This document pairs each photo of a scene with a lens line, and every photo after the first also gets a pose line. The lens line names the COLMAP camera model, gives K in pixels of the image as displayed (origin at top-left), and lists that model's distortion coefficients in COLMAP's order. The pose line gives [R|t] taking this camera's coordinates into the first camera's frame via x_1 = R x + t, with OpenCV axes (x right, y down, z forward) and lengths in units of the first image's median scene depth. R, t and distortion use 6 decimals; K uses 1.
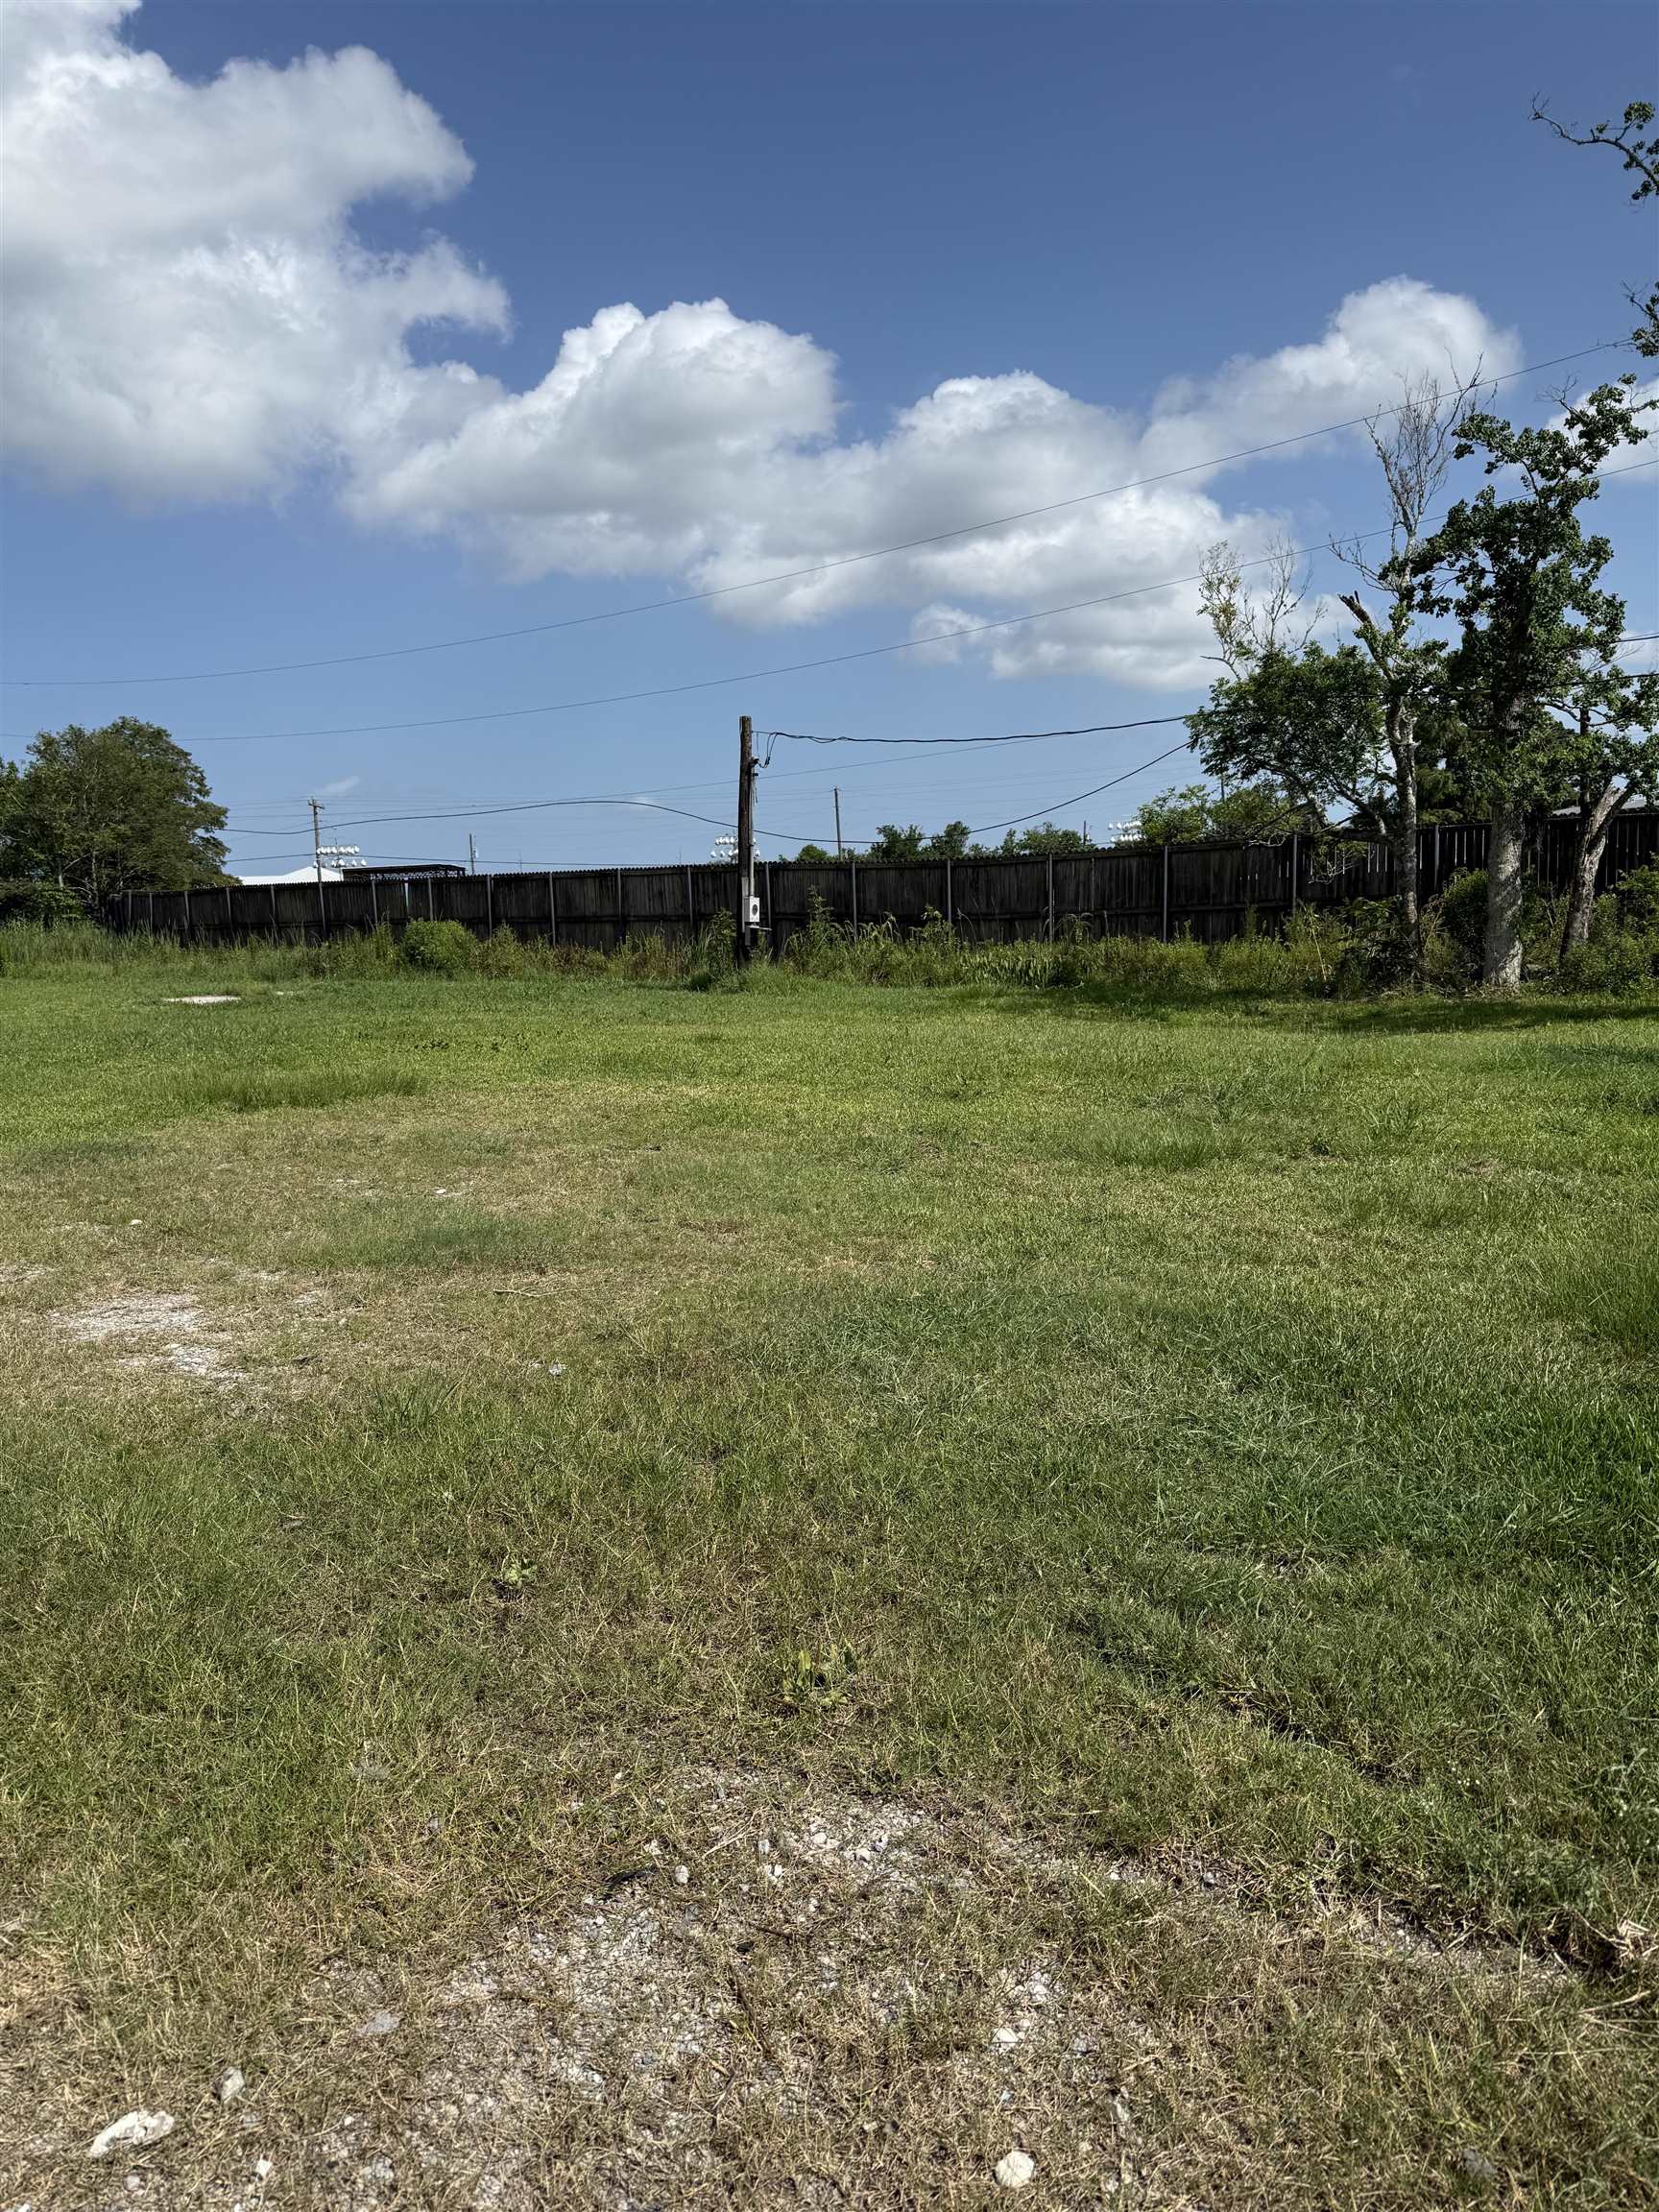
lens RADIAL K [[1517.0, 0, 849.2], [0, 1517.0, 1084.7], [0, 0, 1]] dist [0.012502, -0.031967]
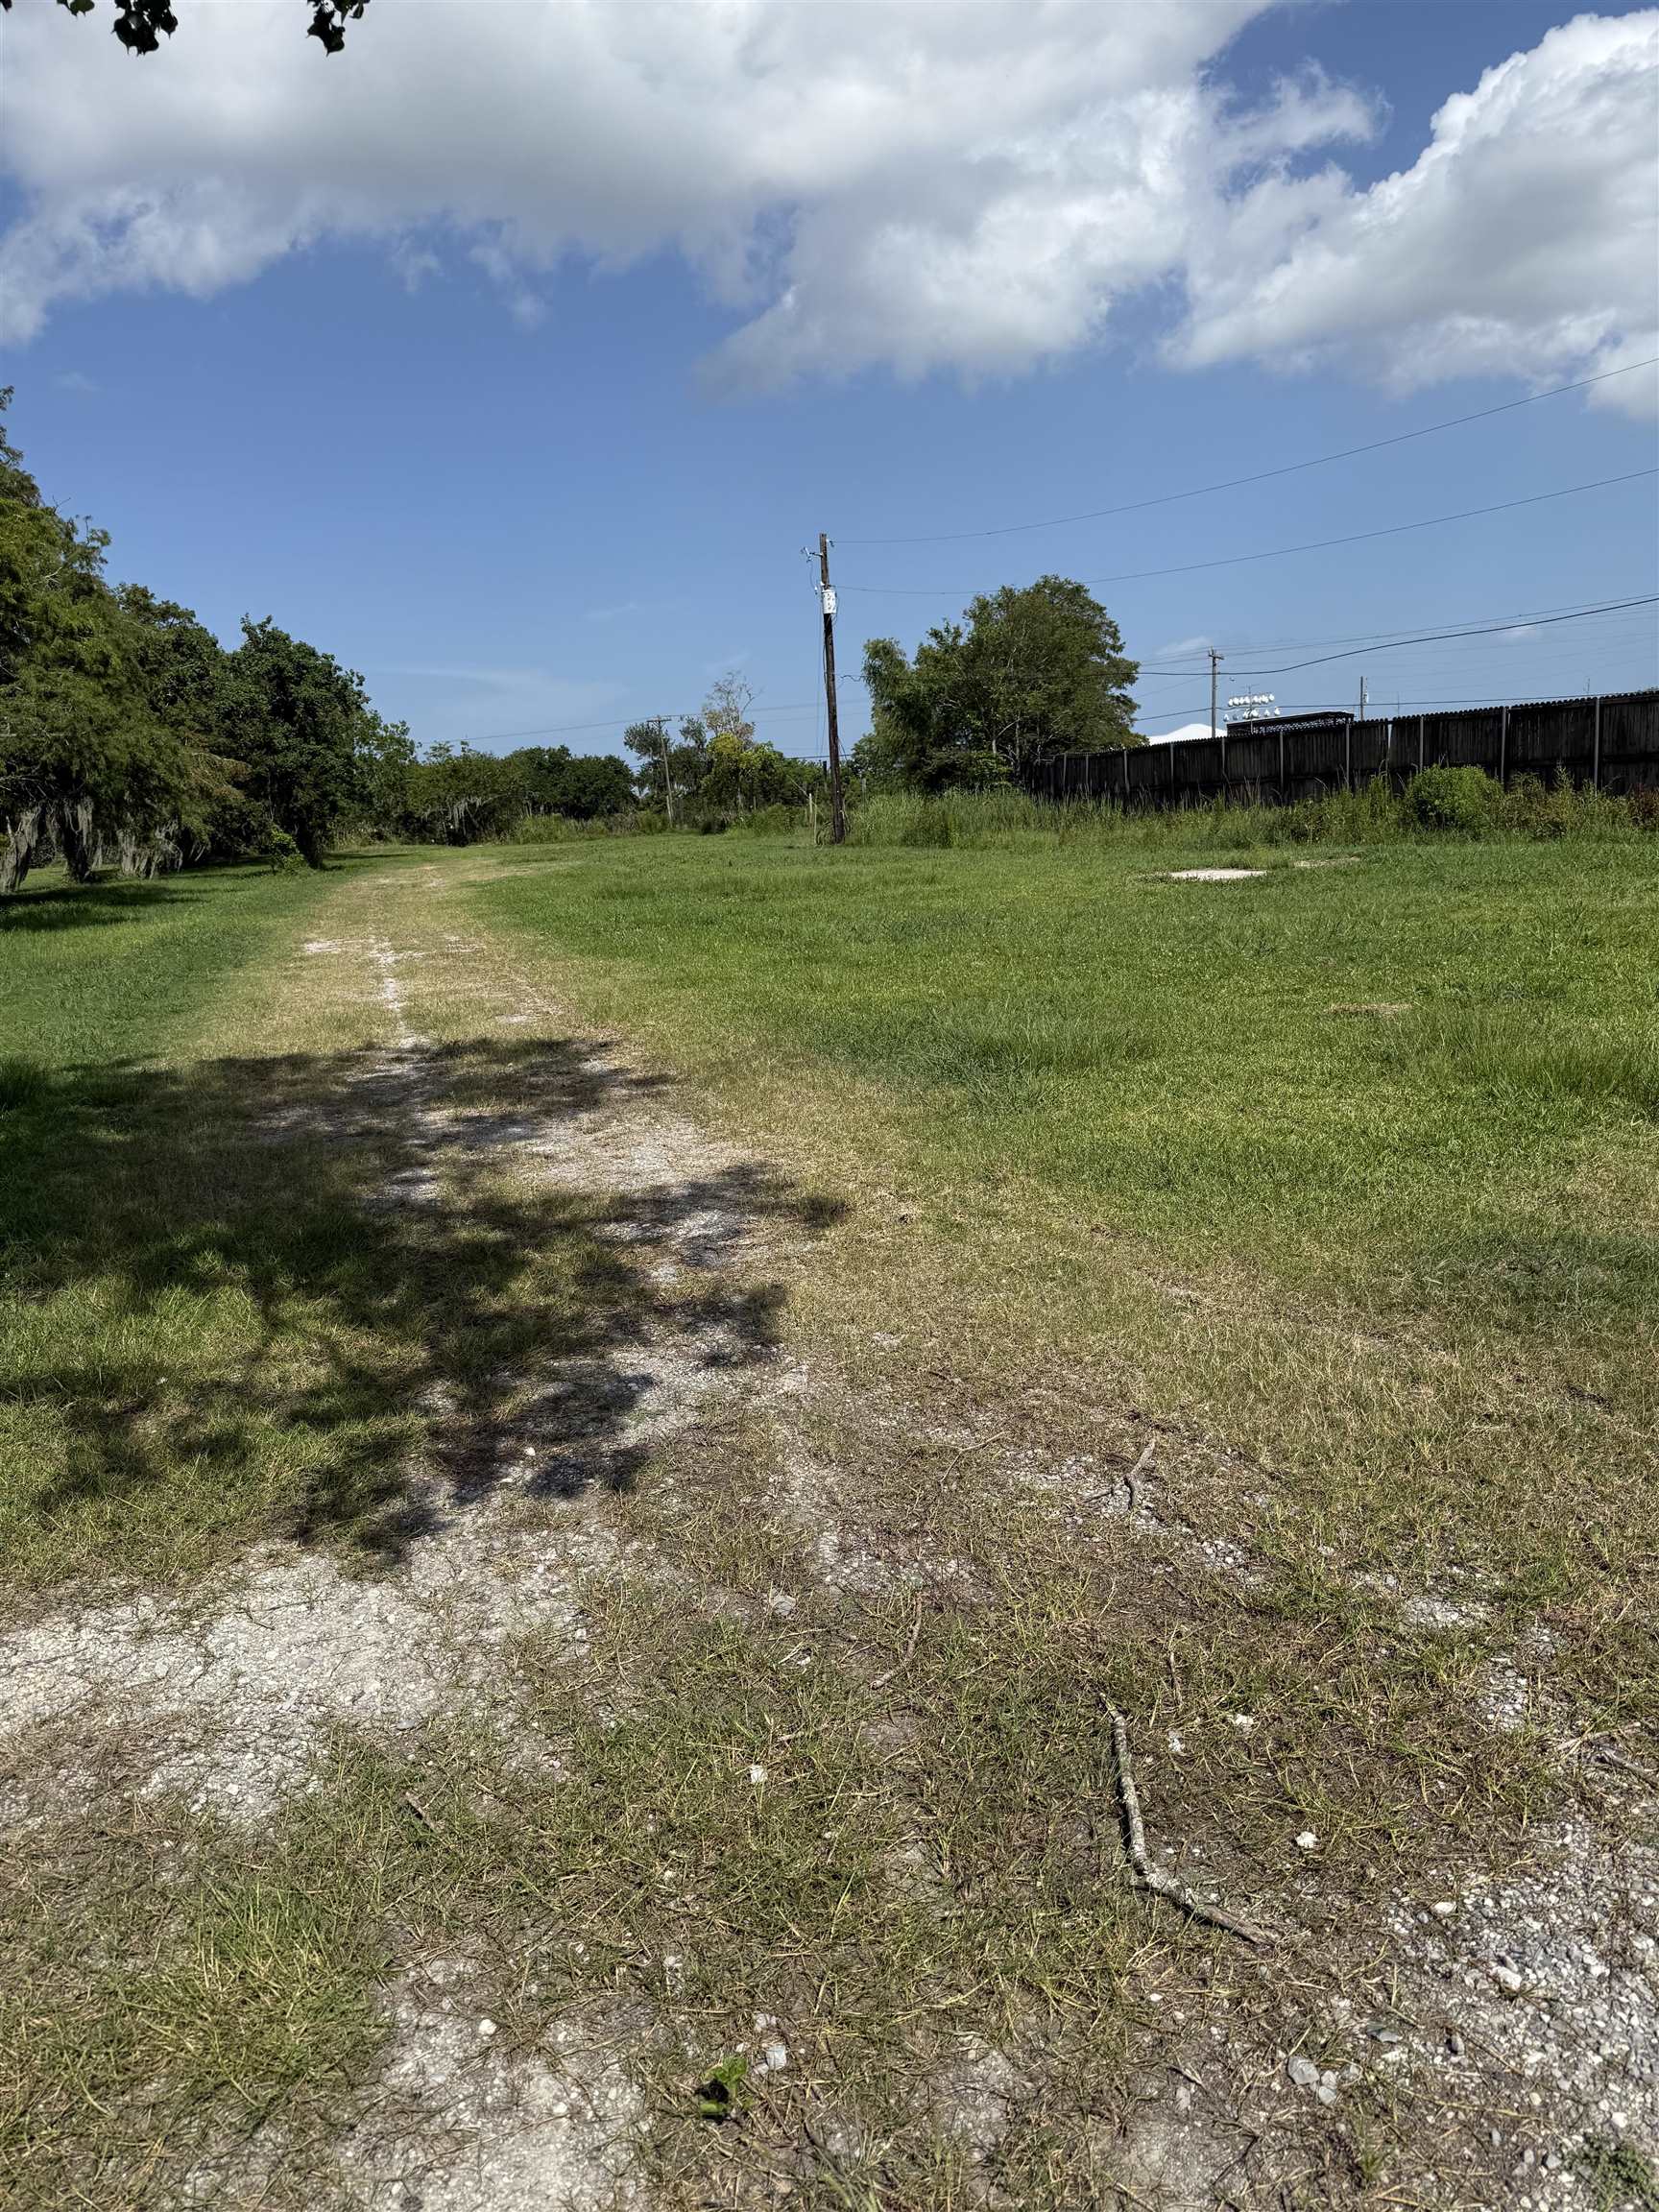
lens RADIAL K [[1517.0, 0, 846.3], [0, 1517.0, 1110.3], [0, 0, 1]] dist [0.012502, -0.031967]
pose [[0.859360, 0.065488, -0.507161, -0.085127], [-0.009872, 0.993706, 0.111586, -0.008944], [0.511276, -0.090885, 0.854597, 0.082554]]
